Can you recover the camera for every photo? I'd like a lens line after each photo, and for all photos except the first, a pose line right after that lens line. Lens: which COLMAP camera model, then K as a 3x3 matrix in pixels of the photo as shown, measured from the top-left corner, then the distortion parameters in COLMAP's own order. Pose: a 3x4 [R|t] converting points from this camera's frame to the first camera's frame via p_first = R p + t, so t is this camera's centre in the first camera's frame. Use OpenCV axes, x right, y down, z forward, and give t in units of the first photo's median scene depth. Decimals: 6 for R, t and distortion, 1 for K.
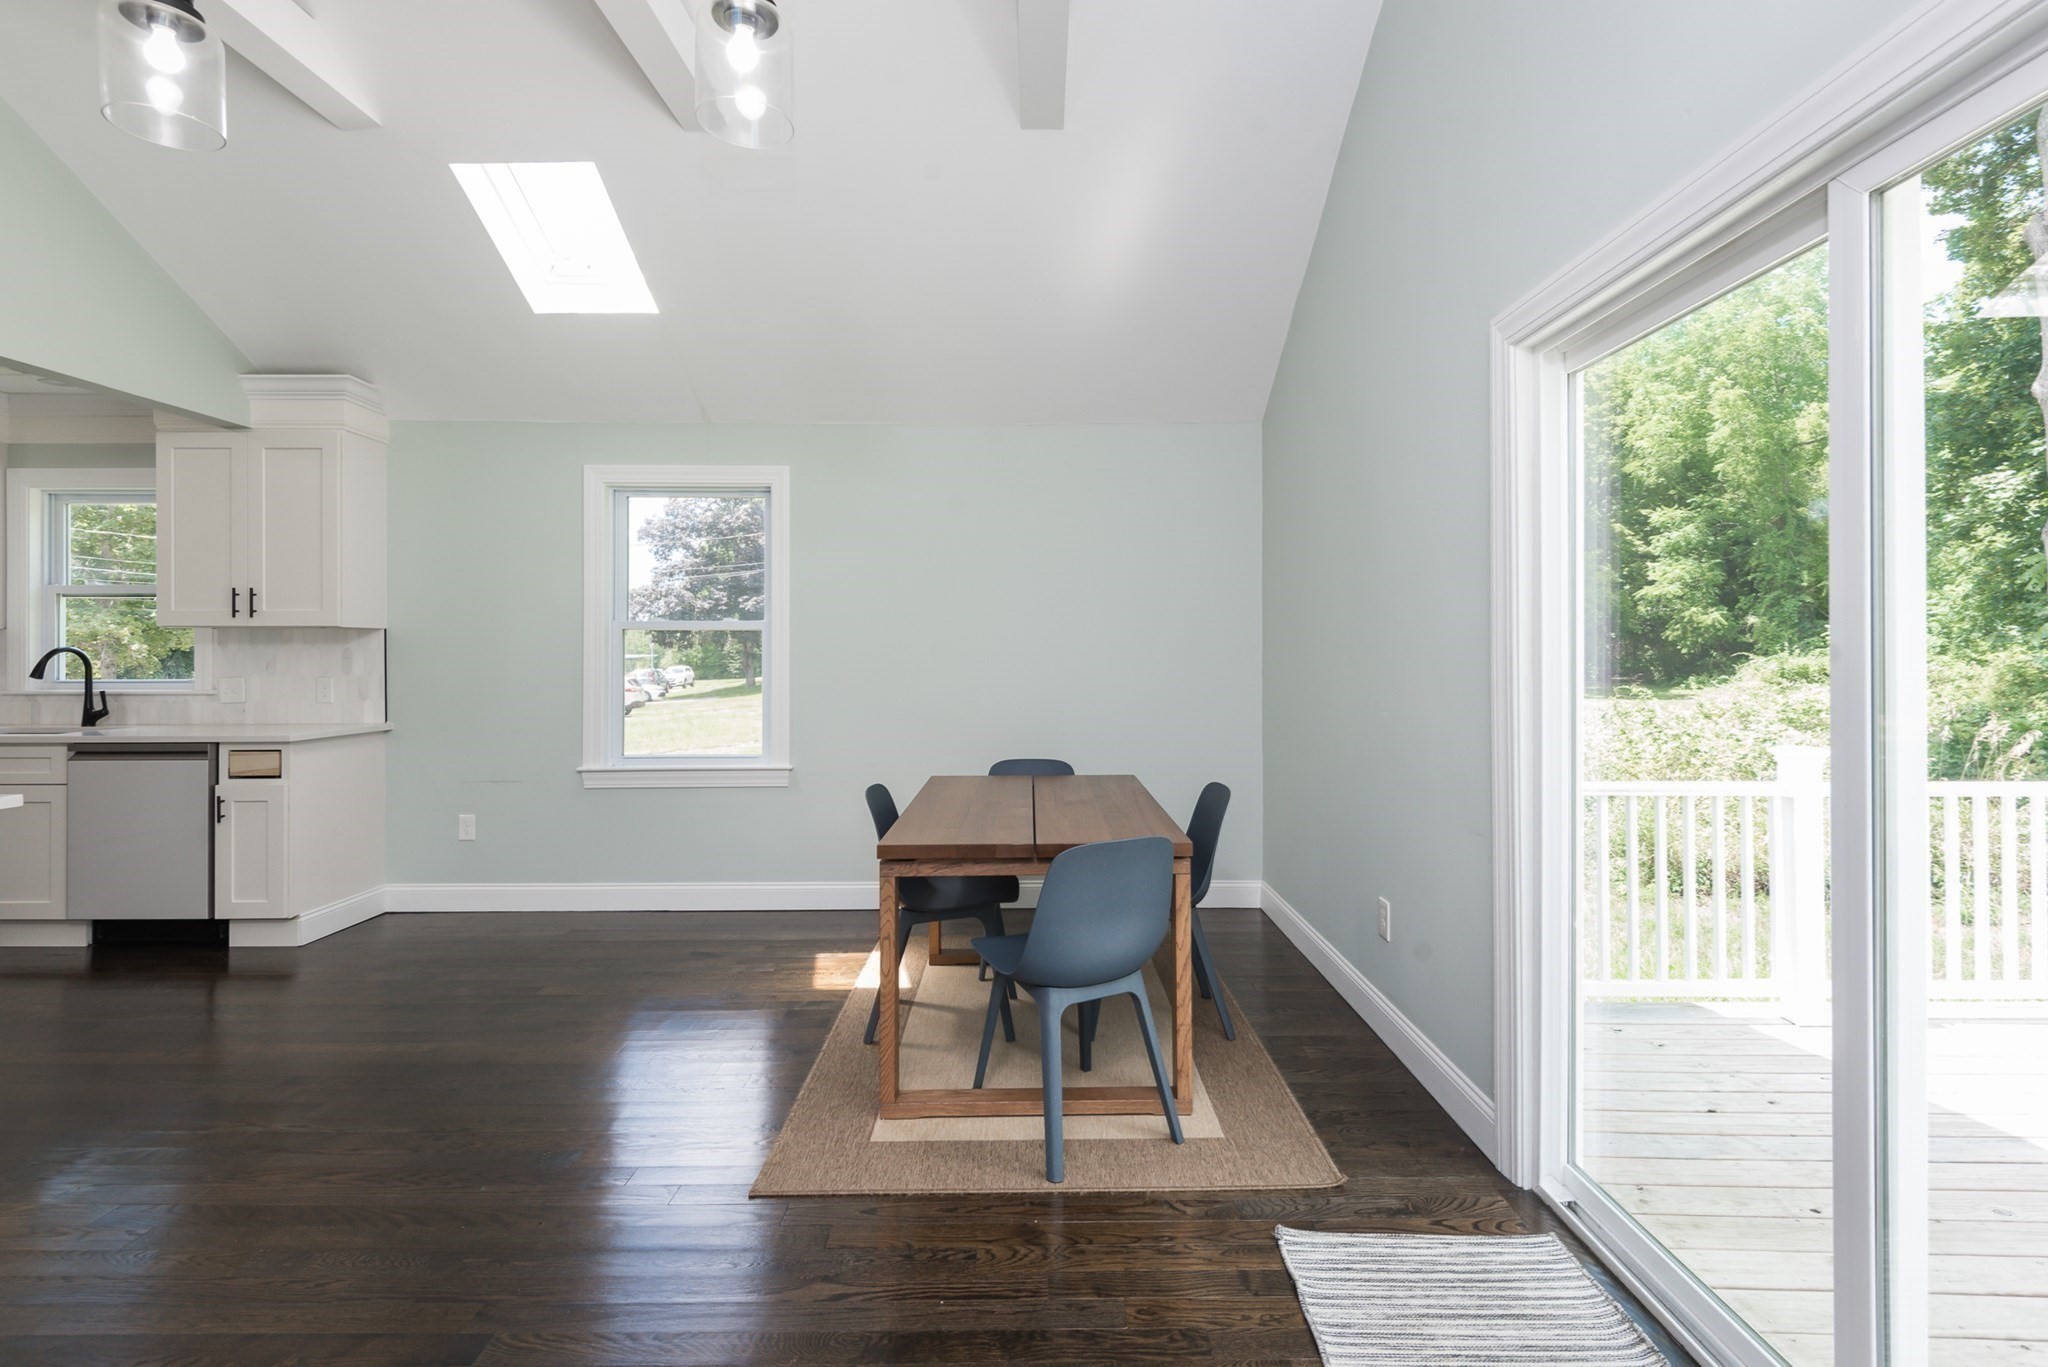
lens RADIAL K [[929.7, 0, 1044.7], [0, 929.7, 647.6], [0, 0, 1]] dist [0.014487, -0.007742]
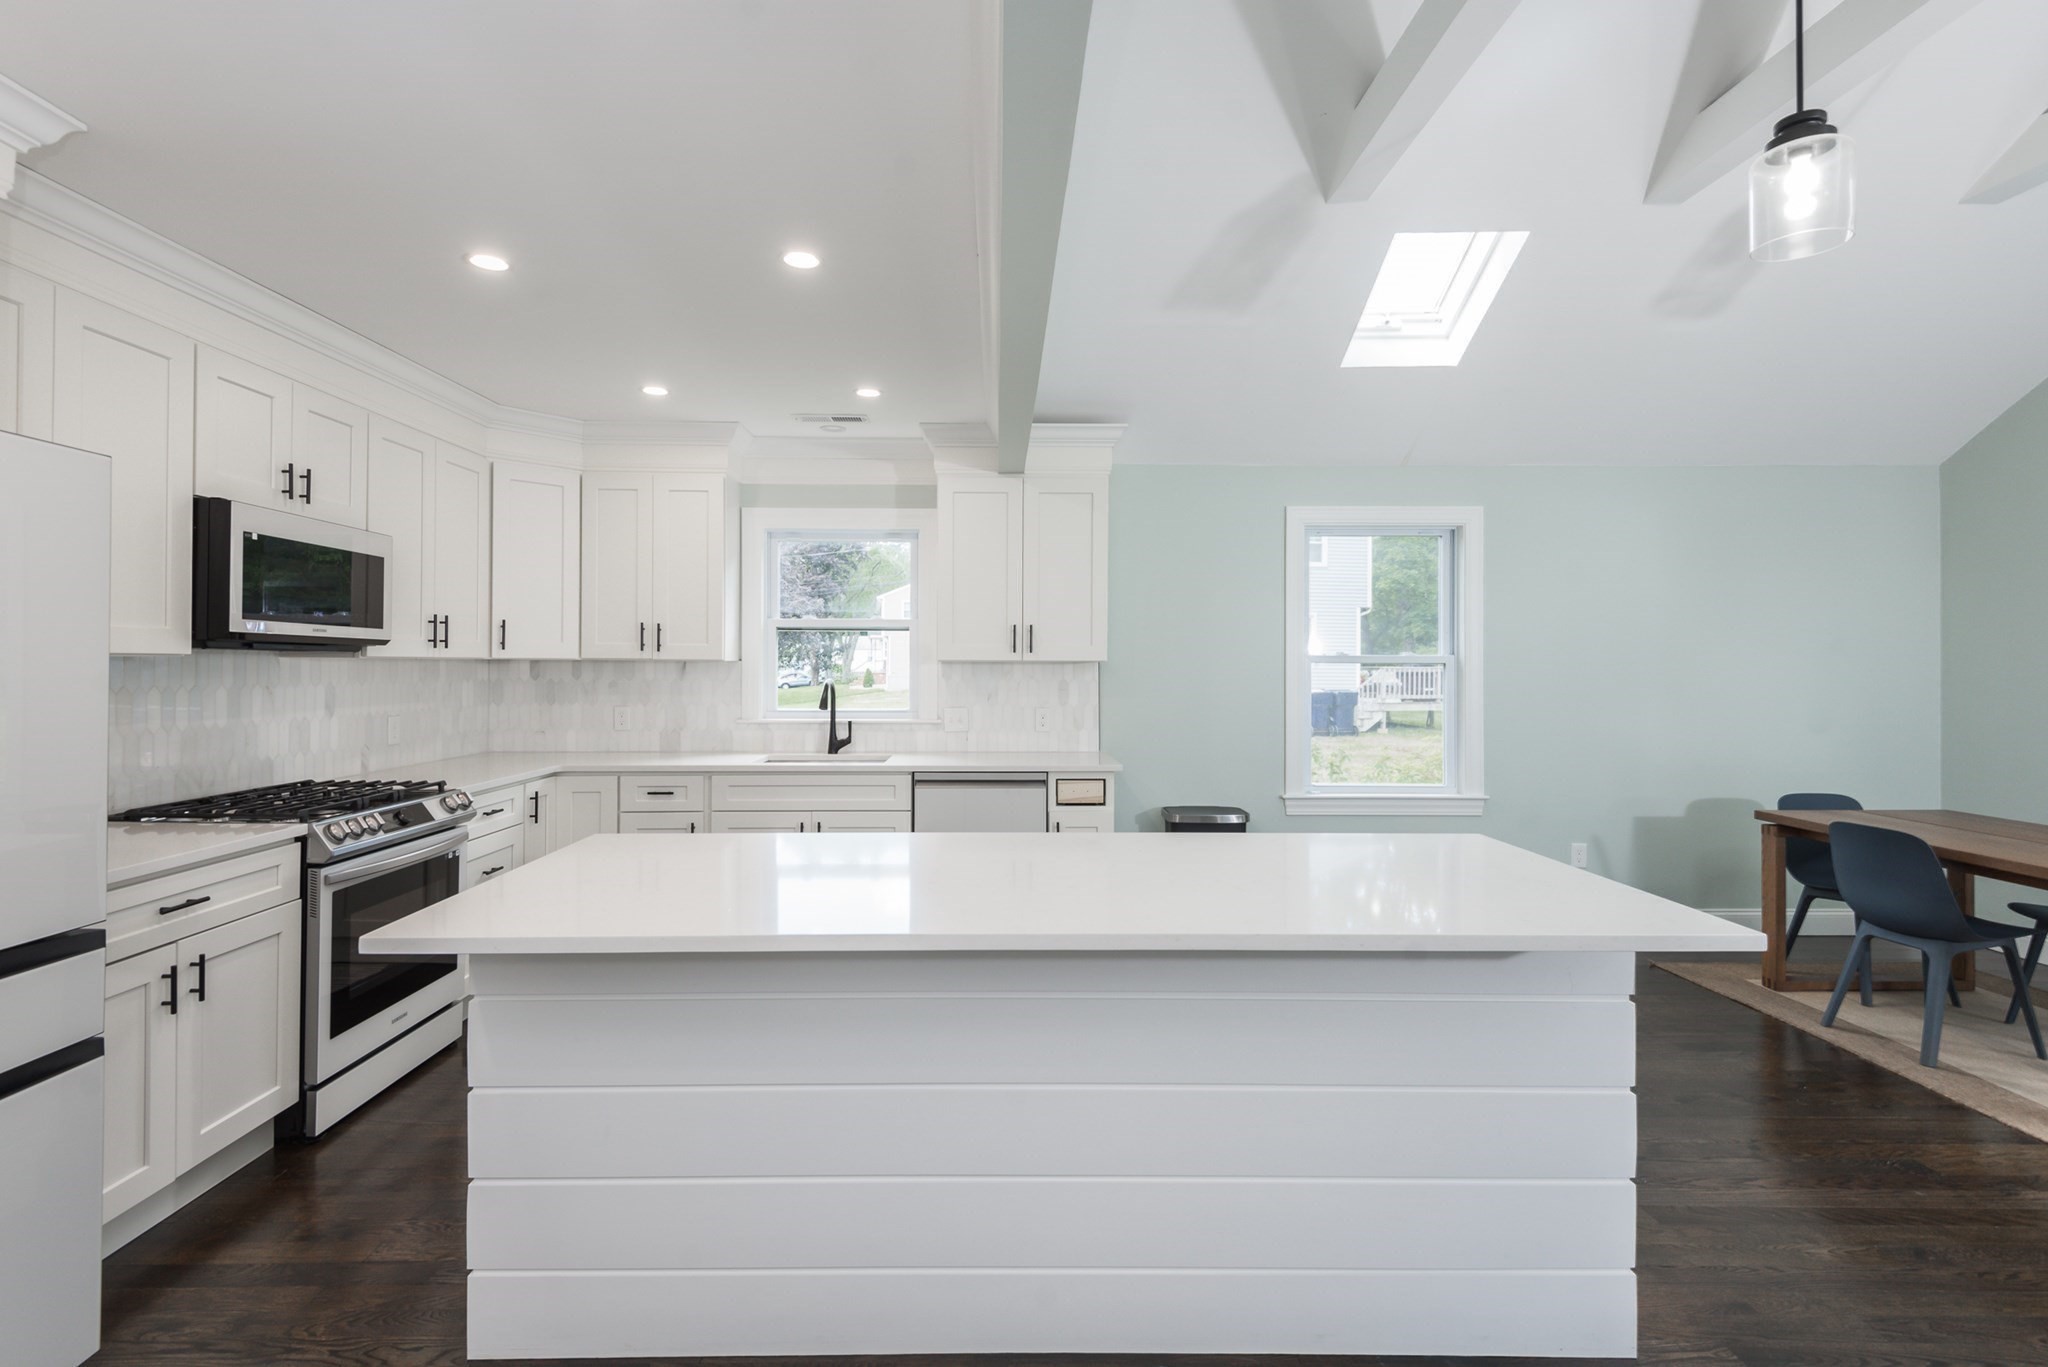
lens RADIAL K [[929.7, 0, 1000.8], [0, 929.7, 661.0], [0, 0, 1]] dist [0.014487, -0.007742]
pose [[0.999990, 0.004059, -0.001788, -0.918104], [-0.004056, 0.999991, 0.001328, -0.024874], [0.001793, -0.001320, 0.999998, -0.051716]]
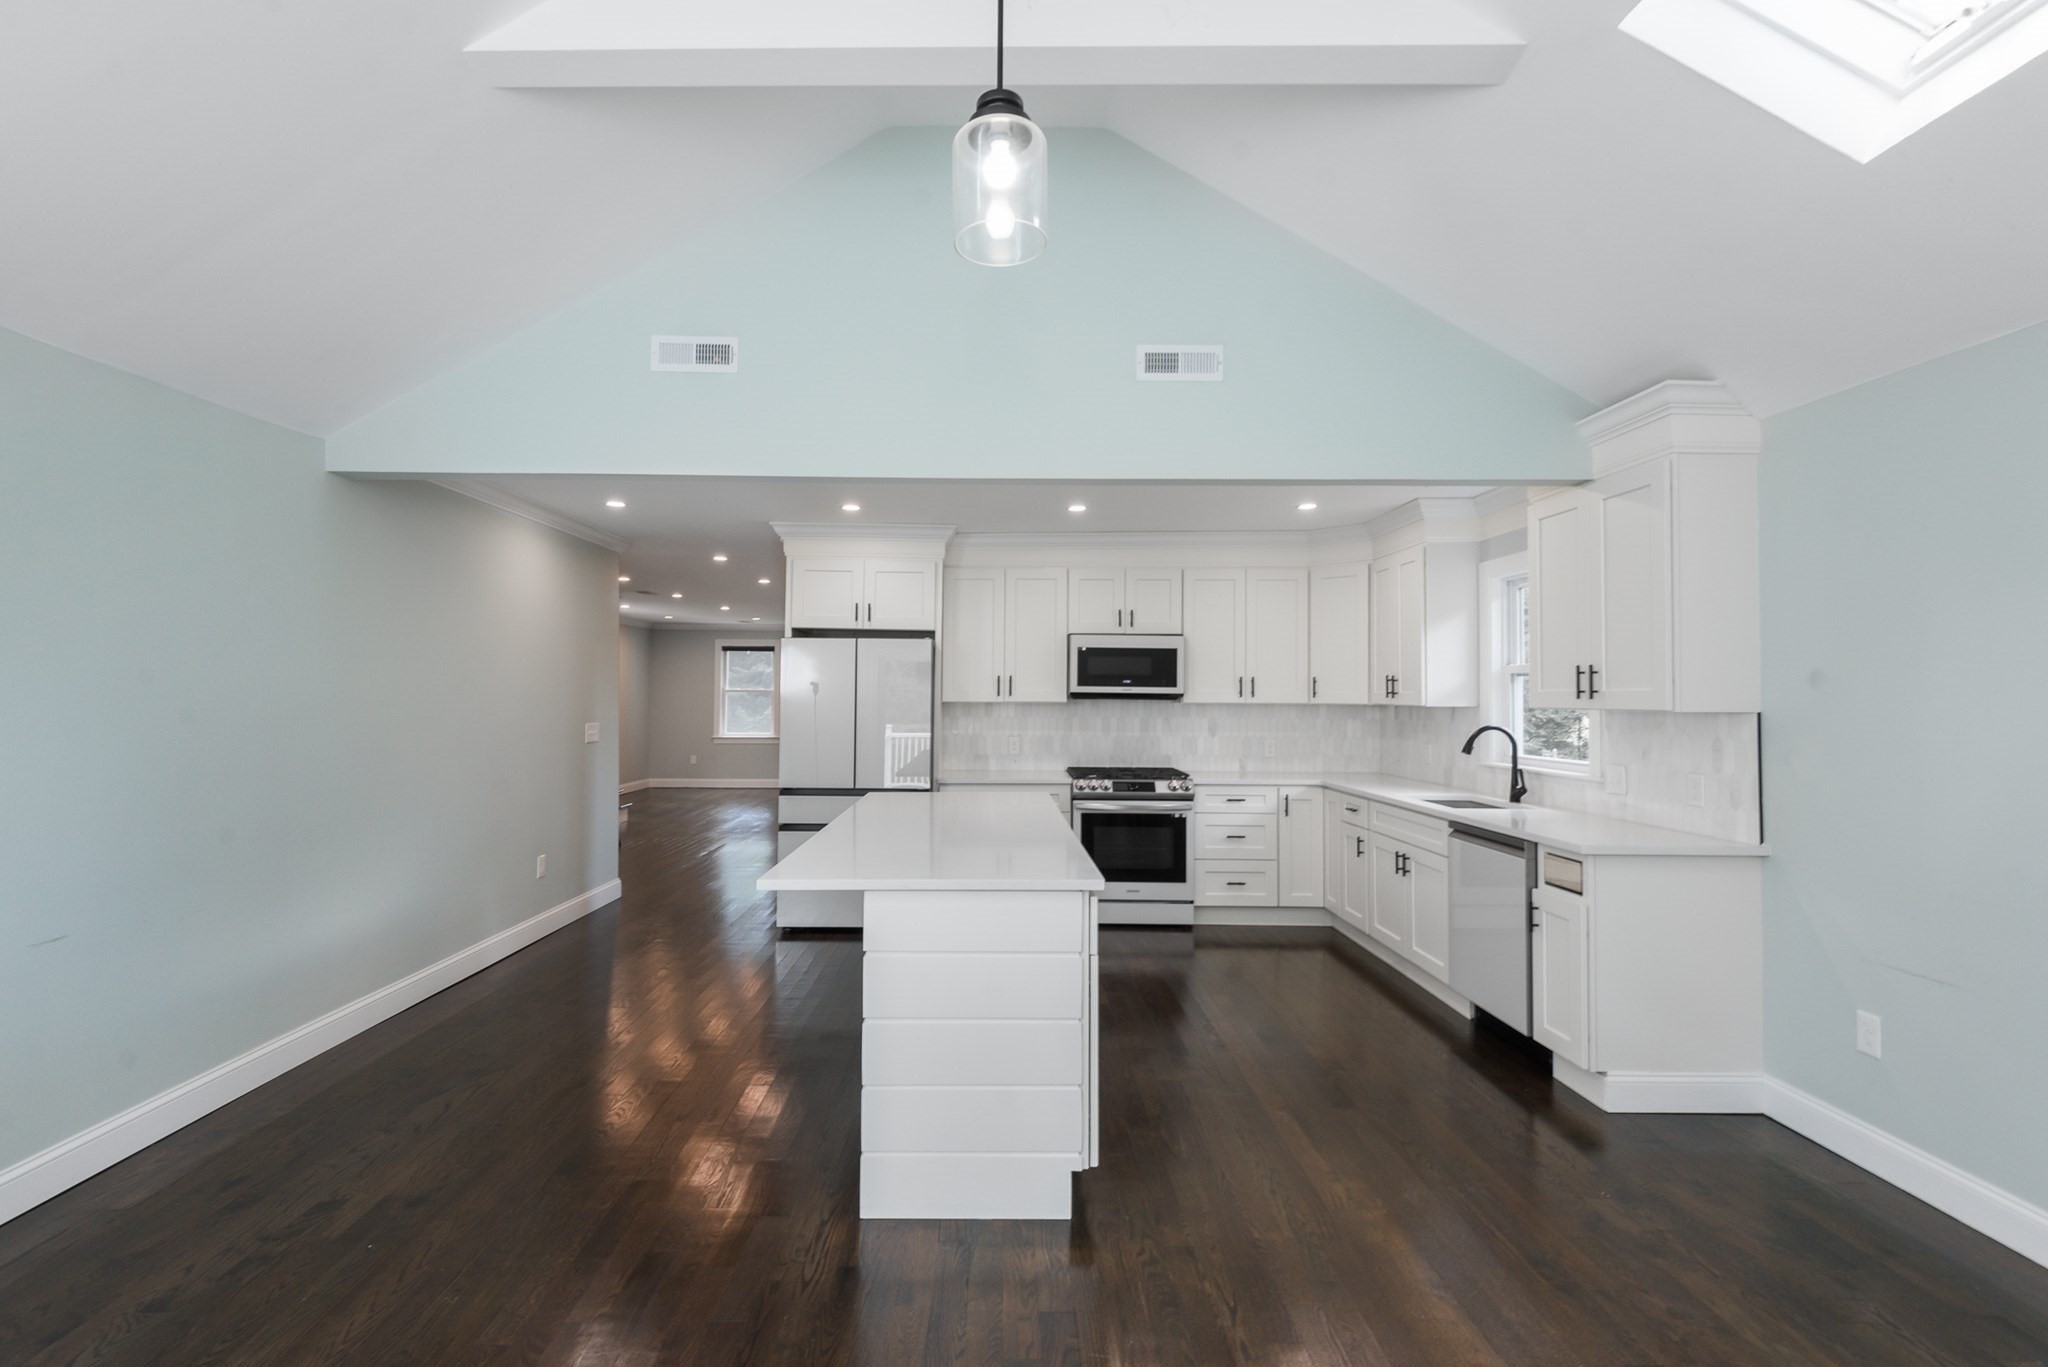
lens RADIAL K [[929.7, 0, 987.0], [0, 929.7, 680.0], [0, 0, 1]] dist [0.014487, -0.007742]
pose [[-0.006892, -0.015949, -0.999849, 0.014046], [-0.000153, 0.999873, -0.015949, -0.037487], [0.999976, 0.000043, -0.006893, 0.469699]]
